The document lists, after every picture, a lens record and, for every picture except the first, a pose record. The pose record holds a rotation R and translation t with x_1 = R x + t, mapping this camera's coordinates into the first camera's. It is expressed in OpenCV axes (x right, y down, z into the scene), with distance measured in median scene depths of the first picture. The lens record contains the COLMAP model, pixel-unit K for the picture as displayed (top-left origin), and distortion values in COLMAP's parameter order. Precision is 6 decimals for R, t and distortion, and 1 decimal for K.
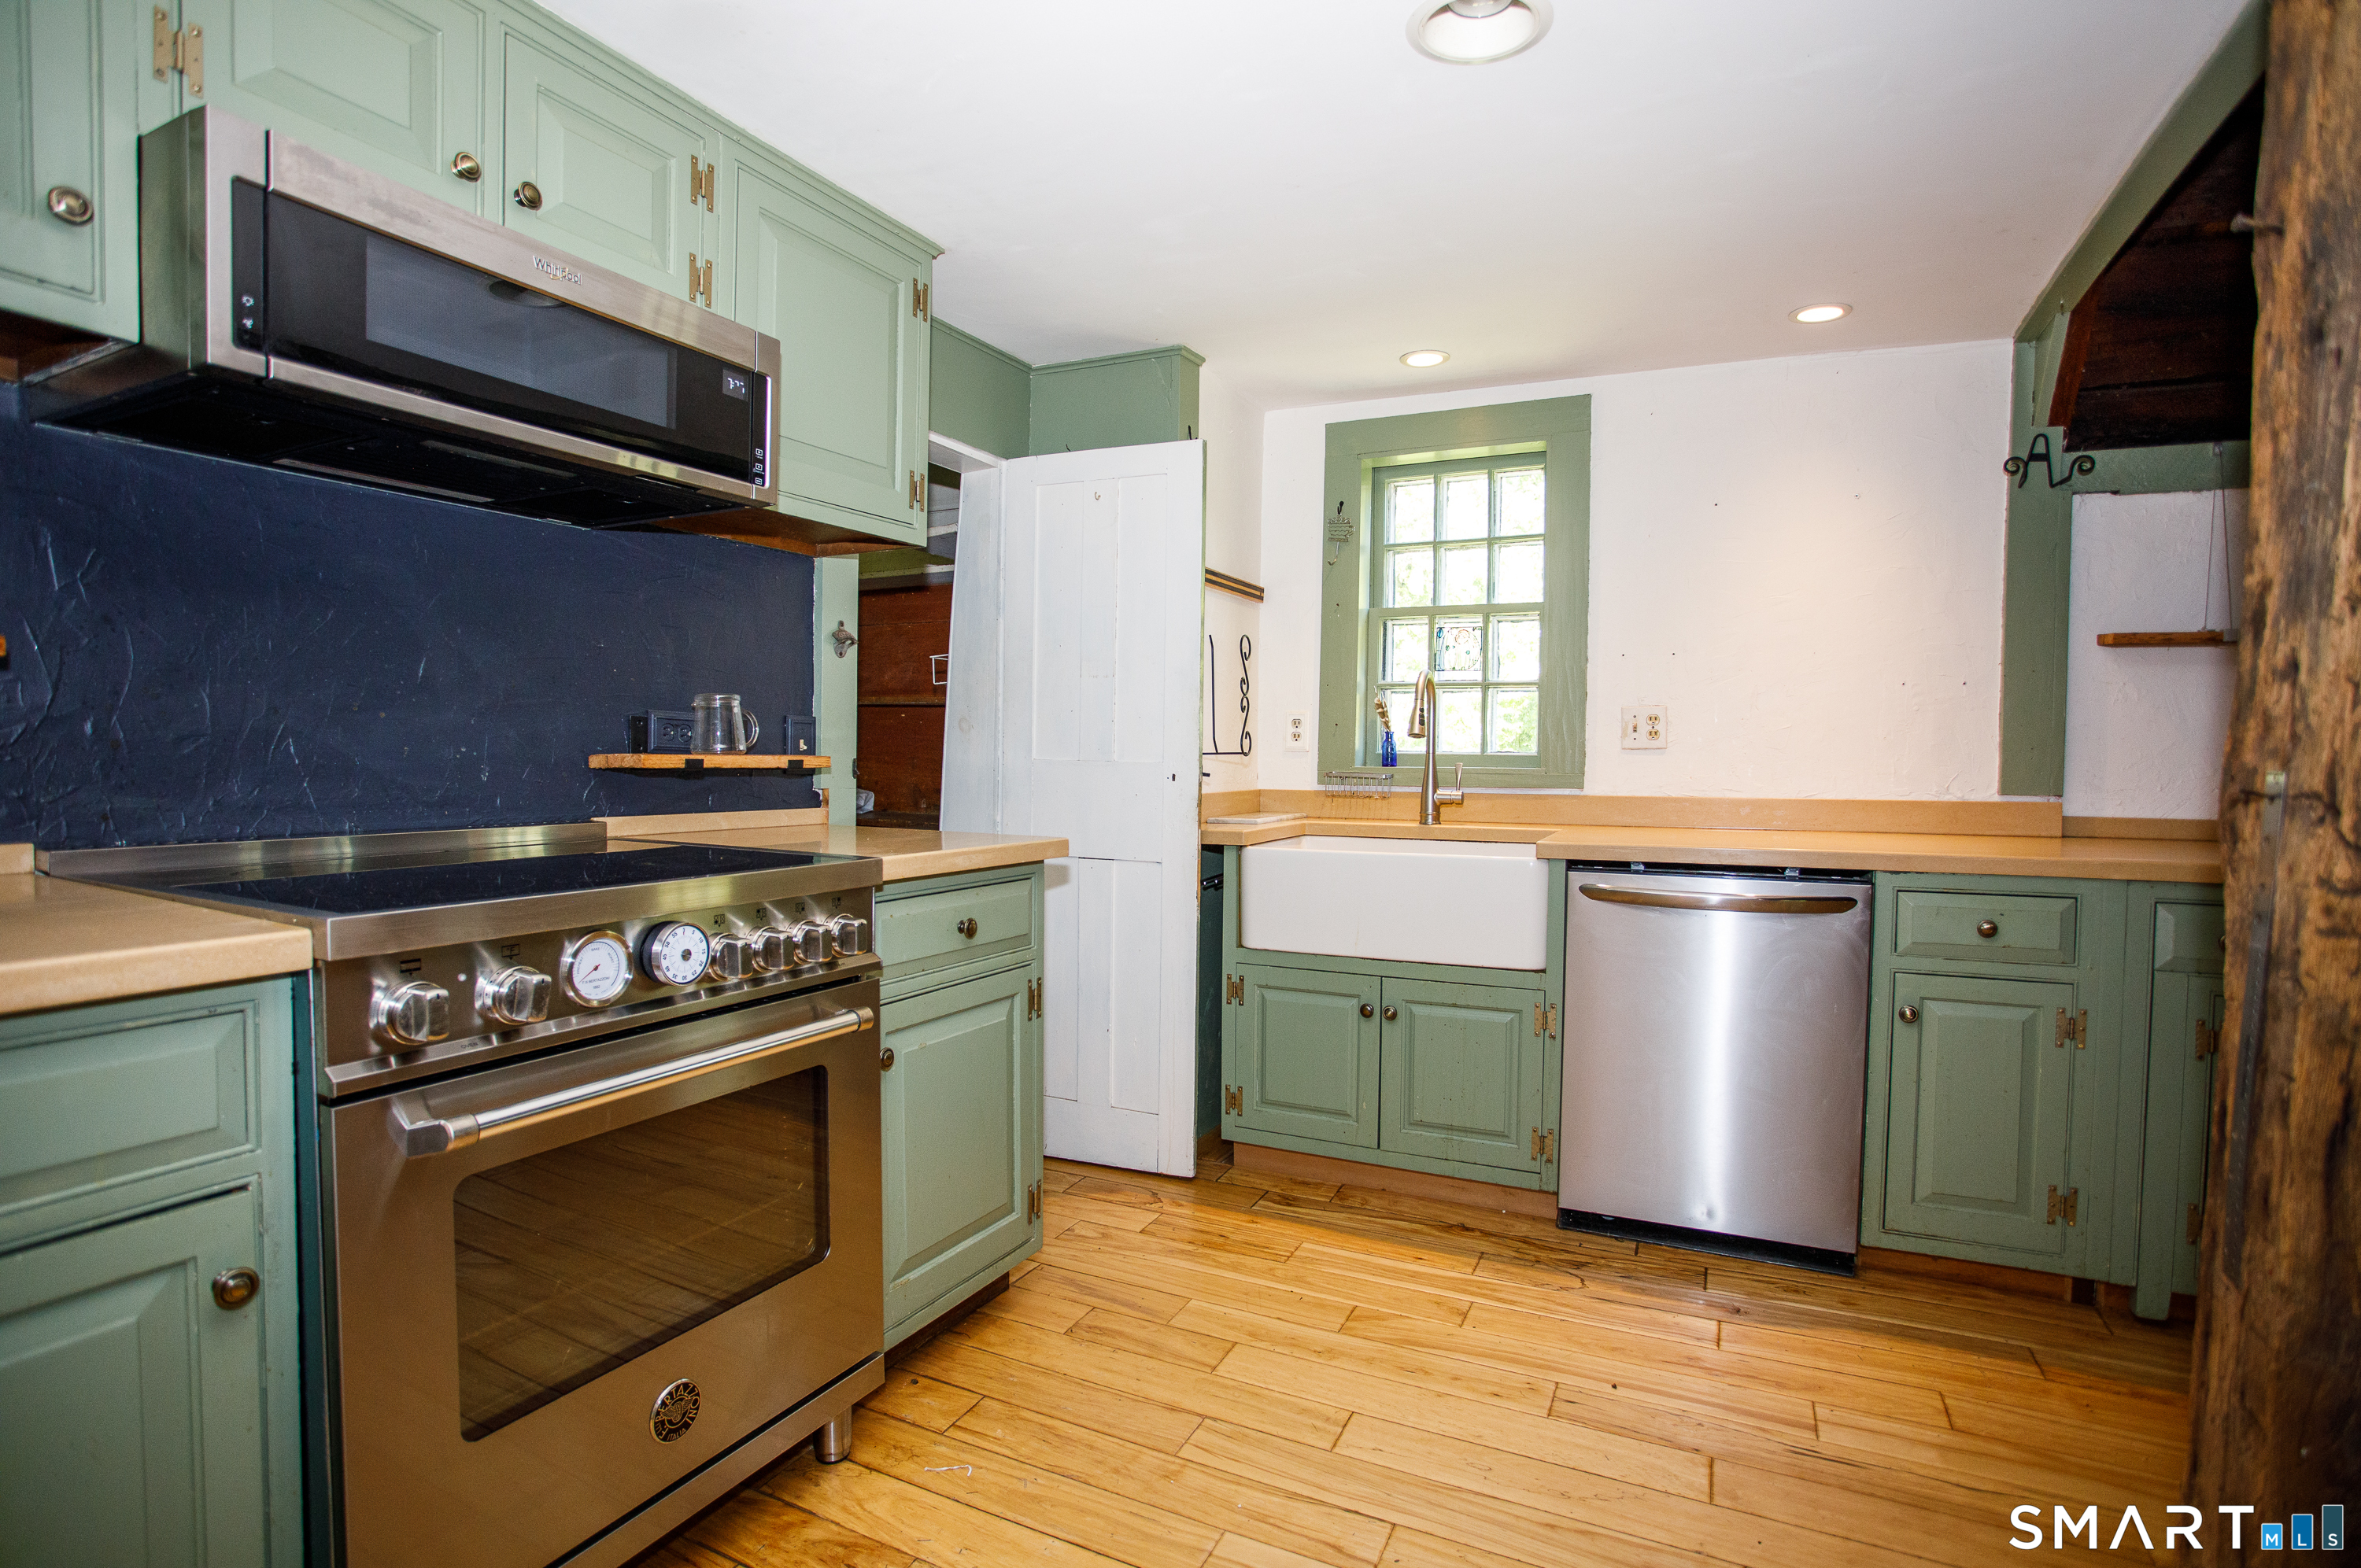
lens RADIAL K [[1148.9, 0, 1174.7], [0, 1148.9, 796.3], [0, 0, 1]] dist [-0.068437, 0.029021]
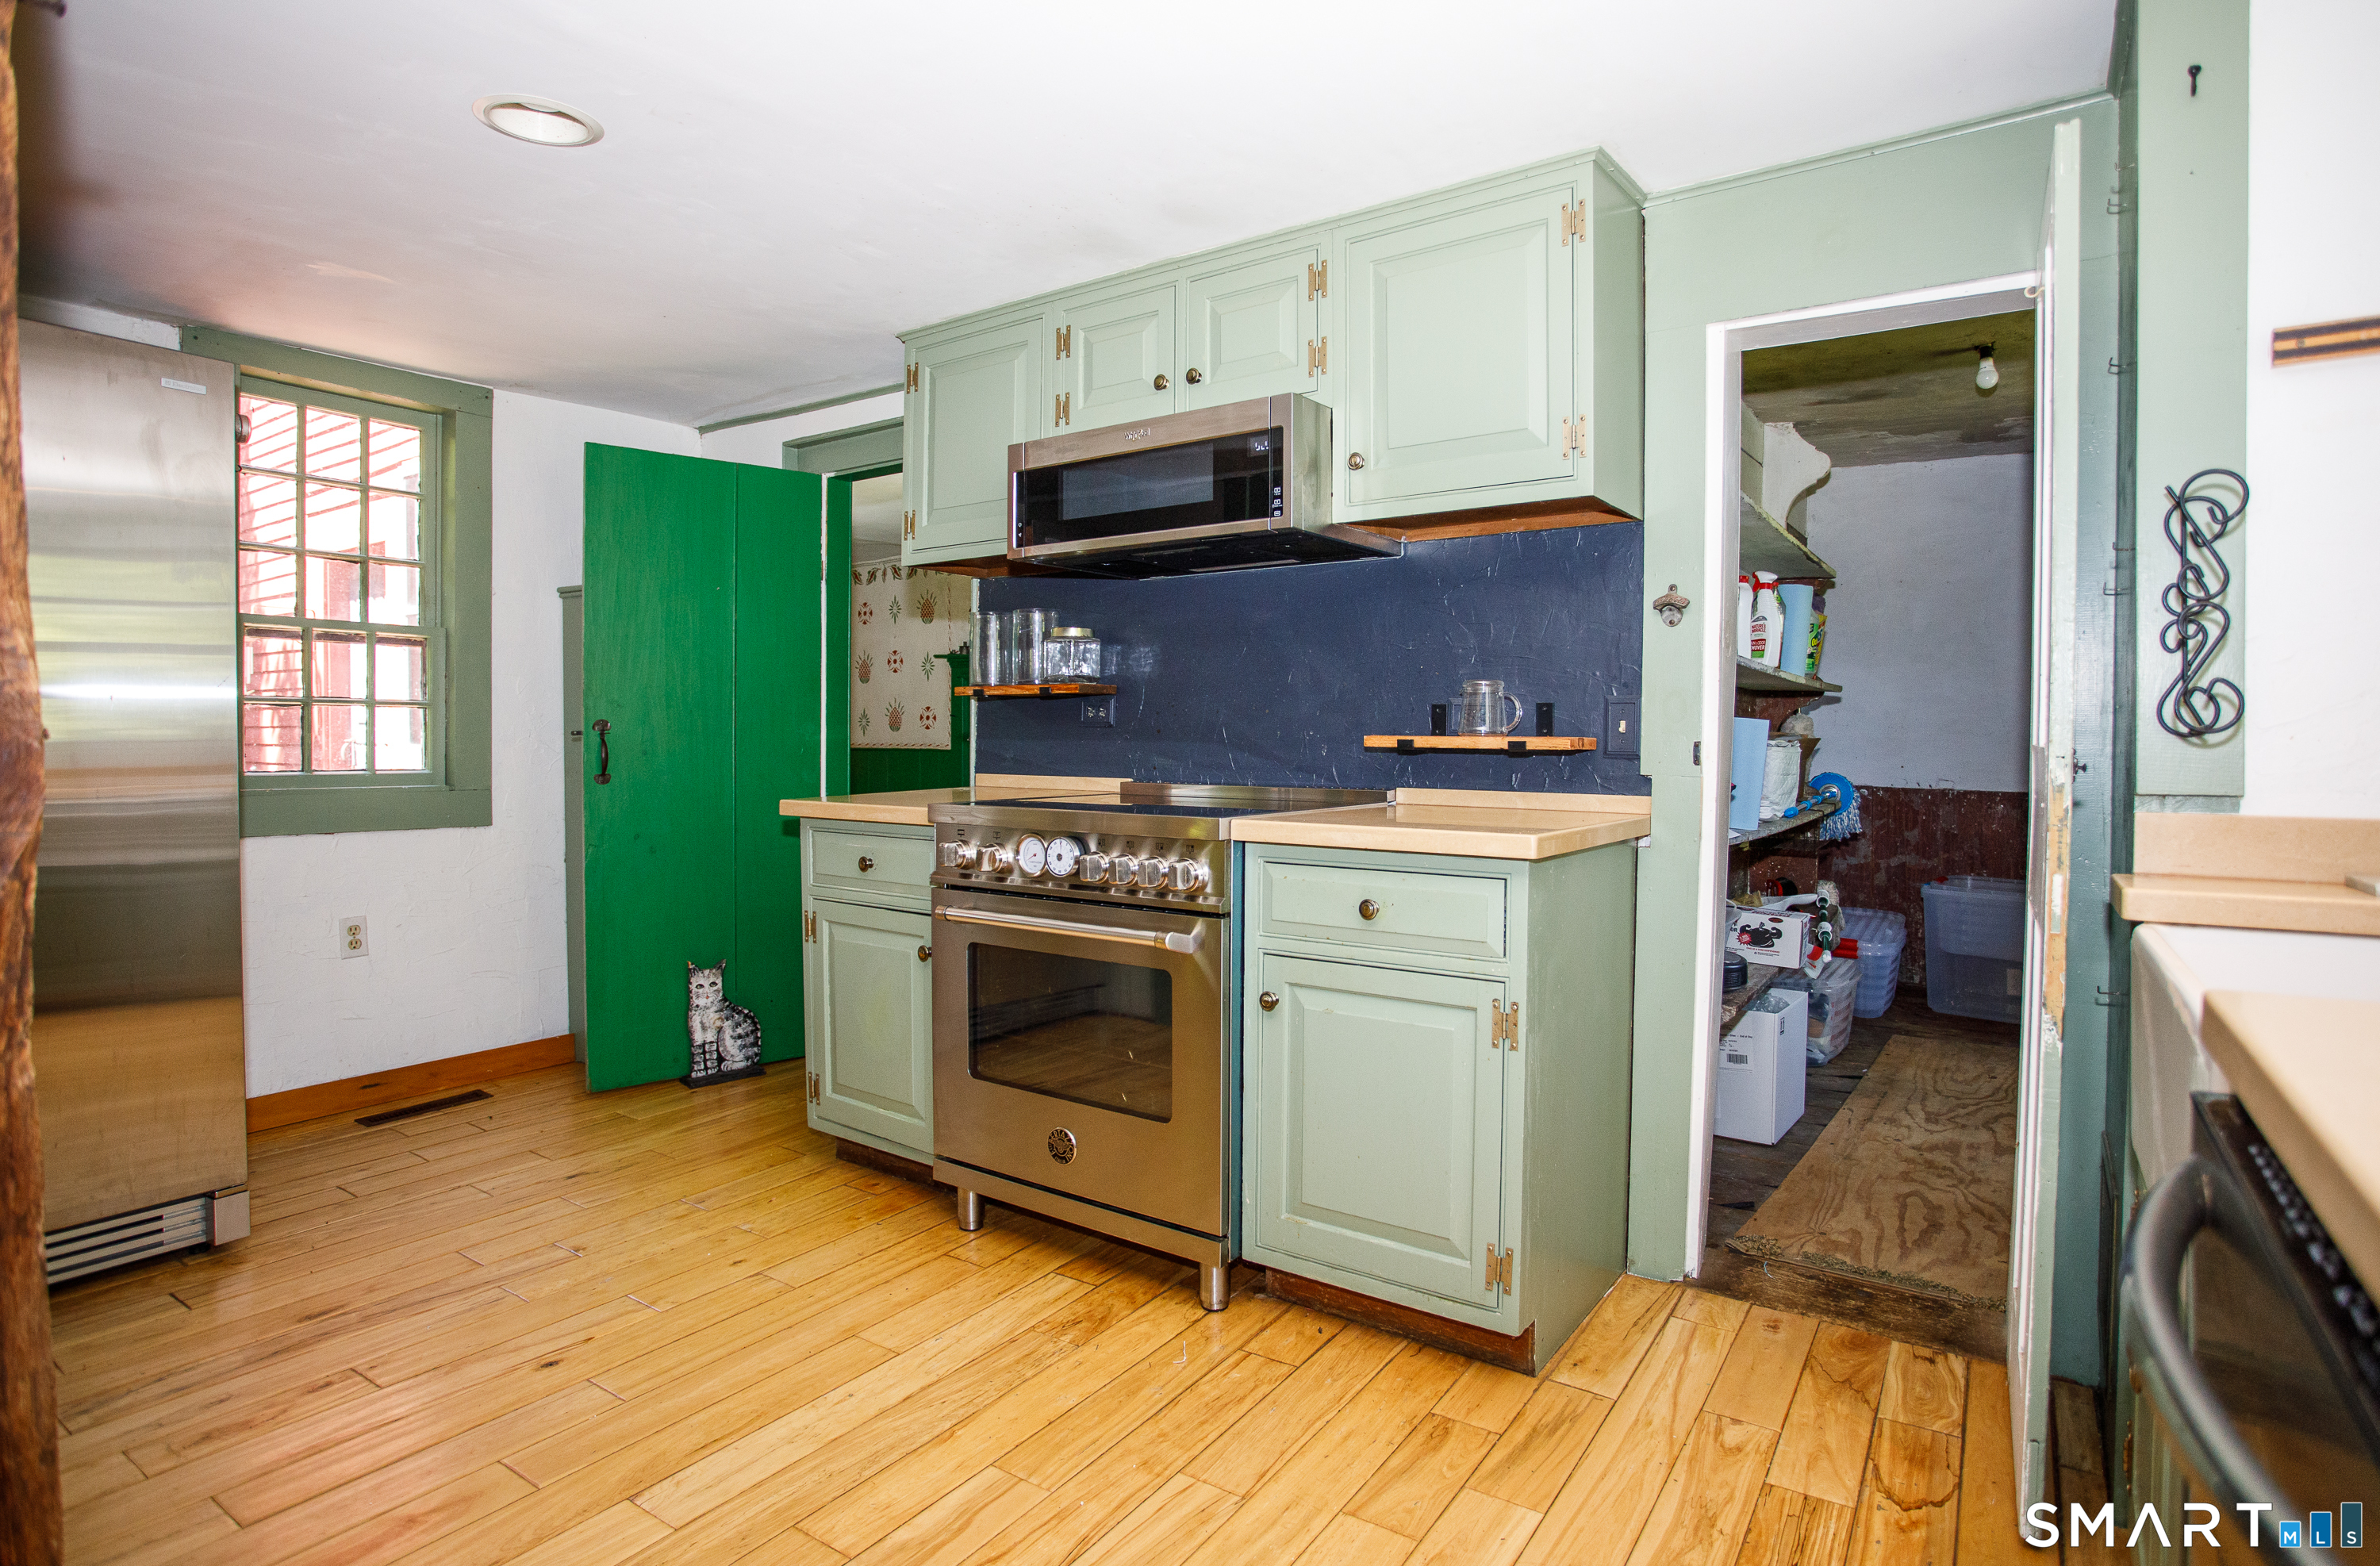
lens RADIAL K [[1205.5, 0, 1203.4], [0, 1205.5, 772.6], [0, 0, 1]] dist [-0.053170, 0.000075]
pose [[-0.136521, 0.016149, -0.990506, 0.743412], [-0.043829, 0.998790, 0.022325, -0.015843], [0.989667, 0.046461, -0.135648, 0.867262]]
